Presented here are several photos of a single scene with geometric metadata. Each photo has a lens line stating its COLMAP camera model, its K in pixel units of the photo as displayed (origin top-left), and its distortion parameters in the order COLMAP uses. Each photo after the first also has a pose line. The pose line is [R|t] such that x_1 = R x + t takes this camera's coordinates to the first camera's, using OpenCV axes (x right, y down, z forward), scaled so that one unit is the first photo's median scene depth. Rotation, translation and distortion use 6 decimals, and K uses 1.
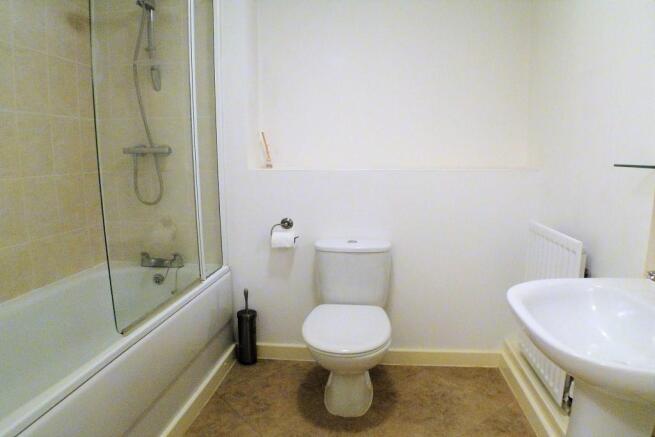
lens RADIAL K [[457.8, 0, 327.5], [0, 457.8, 218.5], [0, 0, 1]] dist [-0.103939, 0.001196]
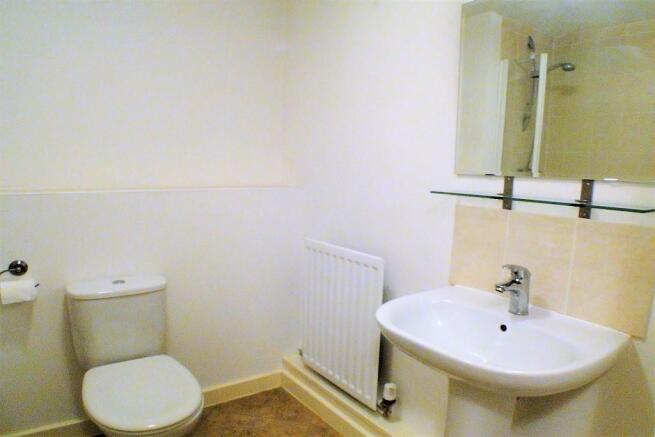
lens RADIAL K [[457.8, 0, 327.5], [0, 457.8, 218.5], [0, 0, 1]] dist [-0.103939, 0.001196]
pose [[0.740654, -0.058607, 0.669326, -0.196719], [0.065549, 0.997739, 0.014829, -0.050005], [-0.668682, 0.032890, 0.742821, 0.168535]]
